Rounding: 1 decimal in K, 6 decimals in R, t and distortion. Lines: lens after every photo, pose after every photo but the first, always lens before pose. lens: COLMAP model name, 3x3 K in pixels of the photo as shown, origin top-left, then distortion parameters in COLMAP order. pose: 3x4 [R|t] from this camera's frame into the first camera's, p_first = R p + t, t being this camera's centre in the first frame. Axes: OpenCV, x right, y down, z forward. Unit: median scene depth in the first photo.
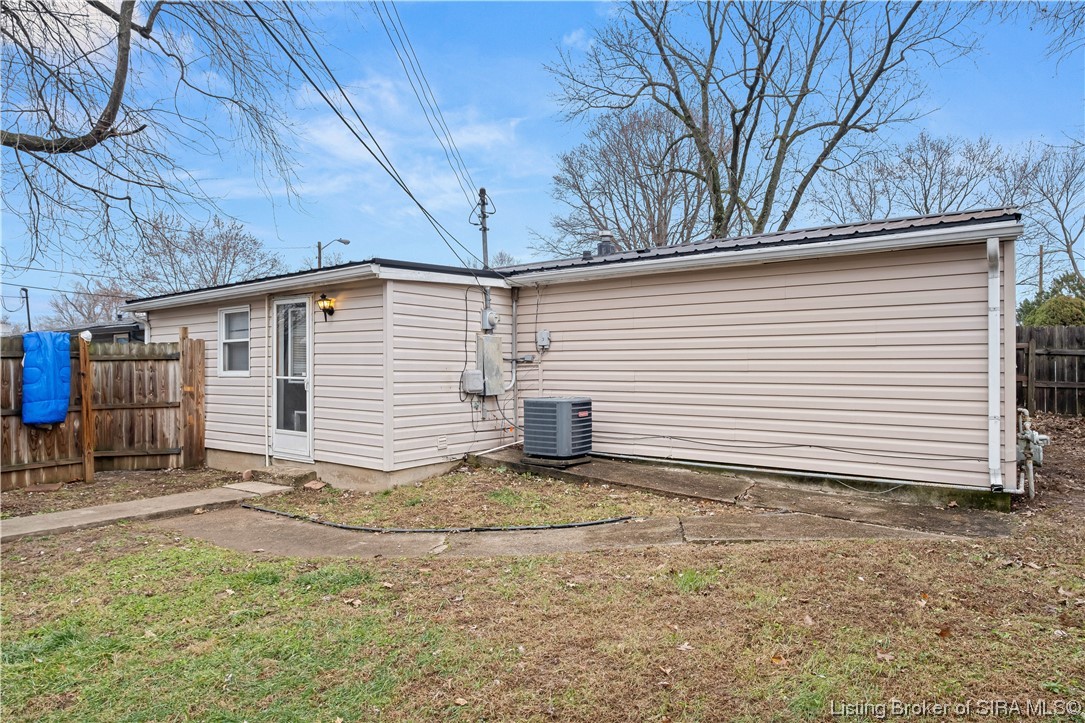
lens RADIAL K [[642.0, 0, 548.0], [0, 642.0, 365.0], [0, 0, 1]] dist [-0.001735, 0.001159]
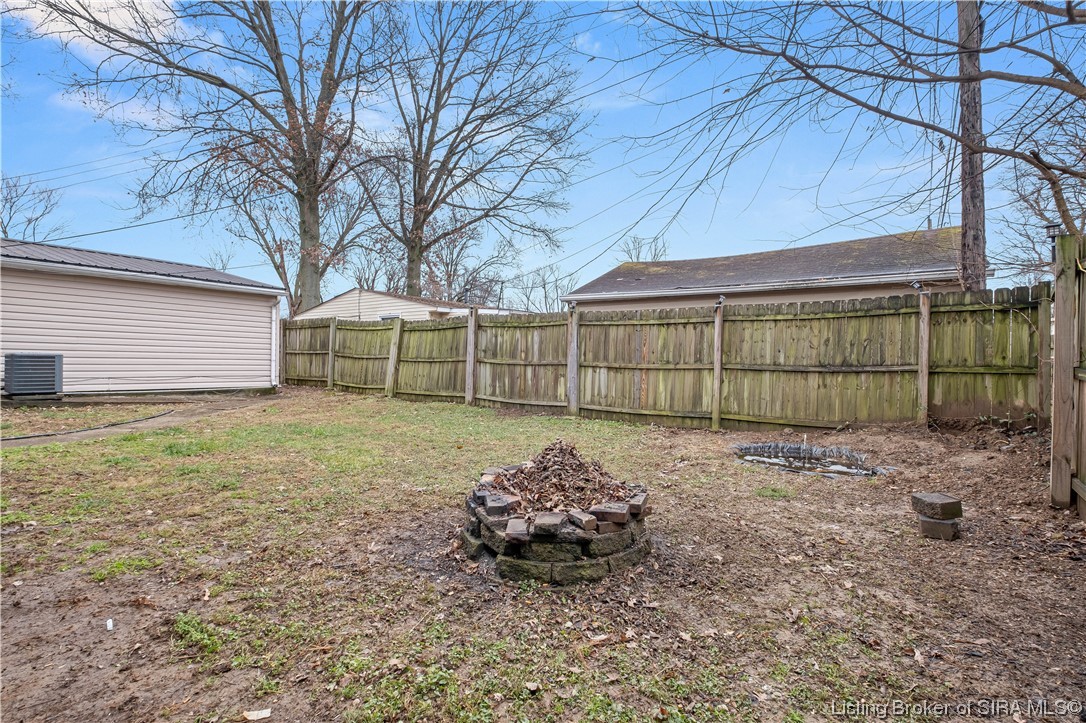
lens RADIAL K [[516.8, 0, 543.4], [0, 516.8, 361.3], [0, 0, 1]] dist [0.008244, -0.003170]
pose [[0.004081, 0.003760, 0.999985, -1.034276], [-0.015406, 0.999874, -0.003697, 0.052313], [-0.999873, -0.015391, 0.004138, -0.107134]]
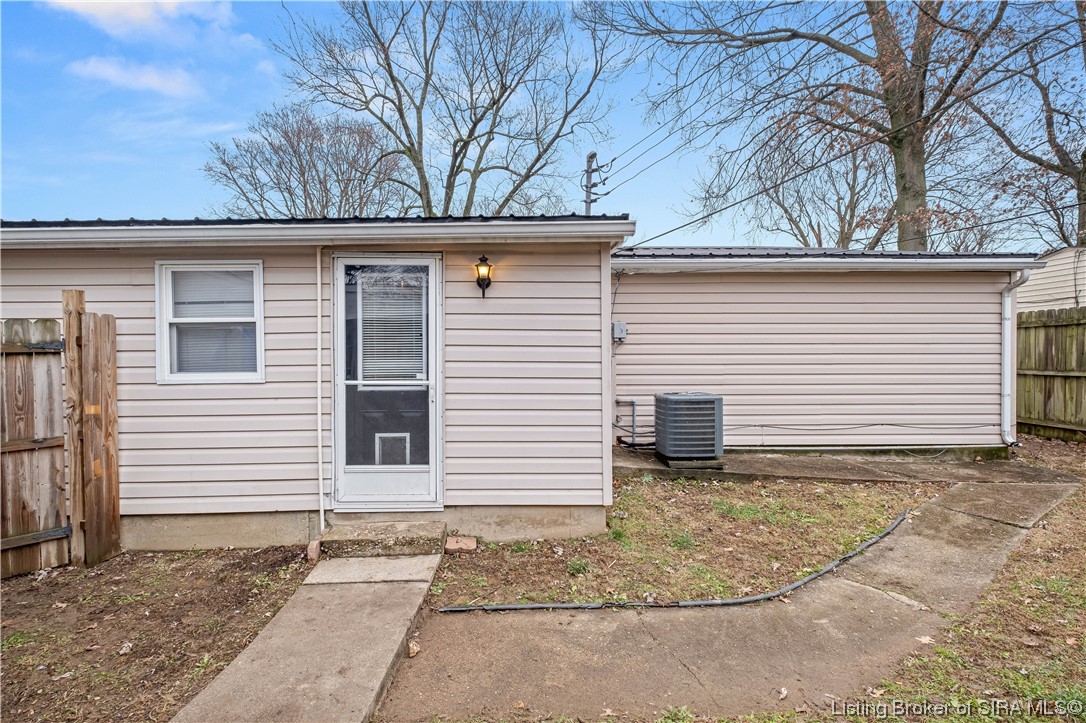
lens RADIAL K [[516.8, 0, 535.7], [0, 516.8, 362.1], [0, 0, 1]] dist [0.008244, -0.003170]
pose [[0.798288, -0.011563, 0.602165, -0.576441], [0.001203, 0.999844, 0.017603, -0.008946], [-0.602275, -0.013328, 0.798177, 0.490814]]
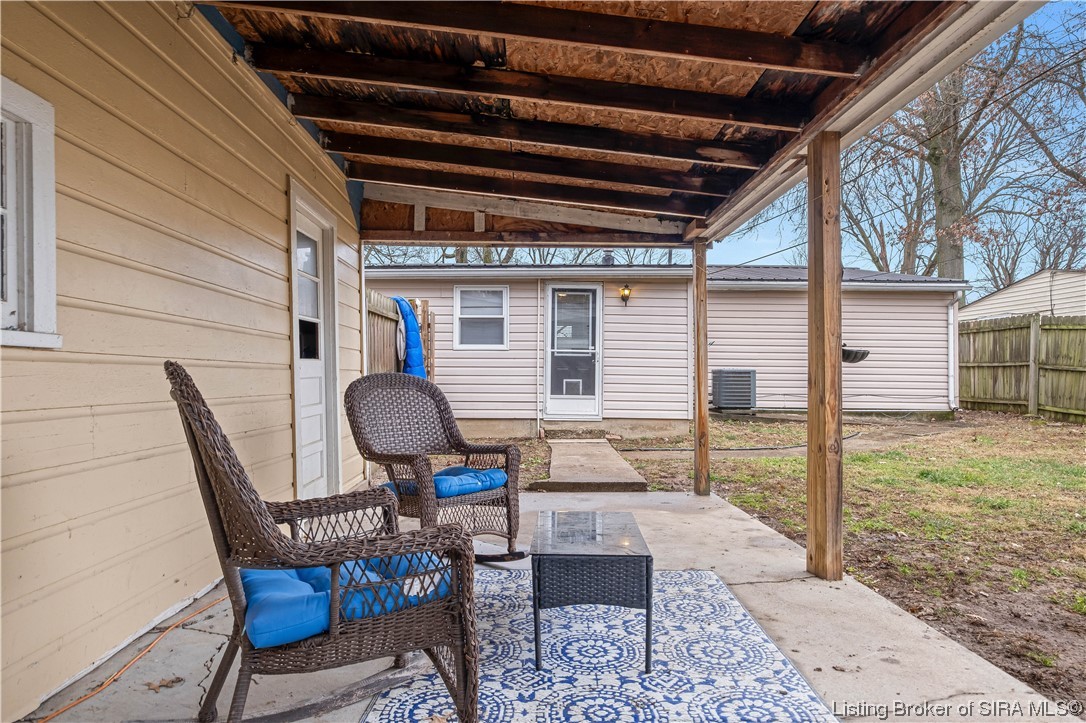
lens RADIAL K [[669.3, 0, 533.4], [0, 669.3, 359.7], [0, 0, 1]] dist [0.006376, 0.000052]
pose [[0.799391, 0.021349, 0.600432, -1.177362], [-0.010478, 0.999712, -0.021597, 0.062632], [-0.600720, 0.010973, 0.799384, 0.048979]]
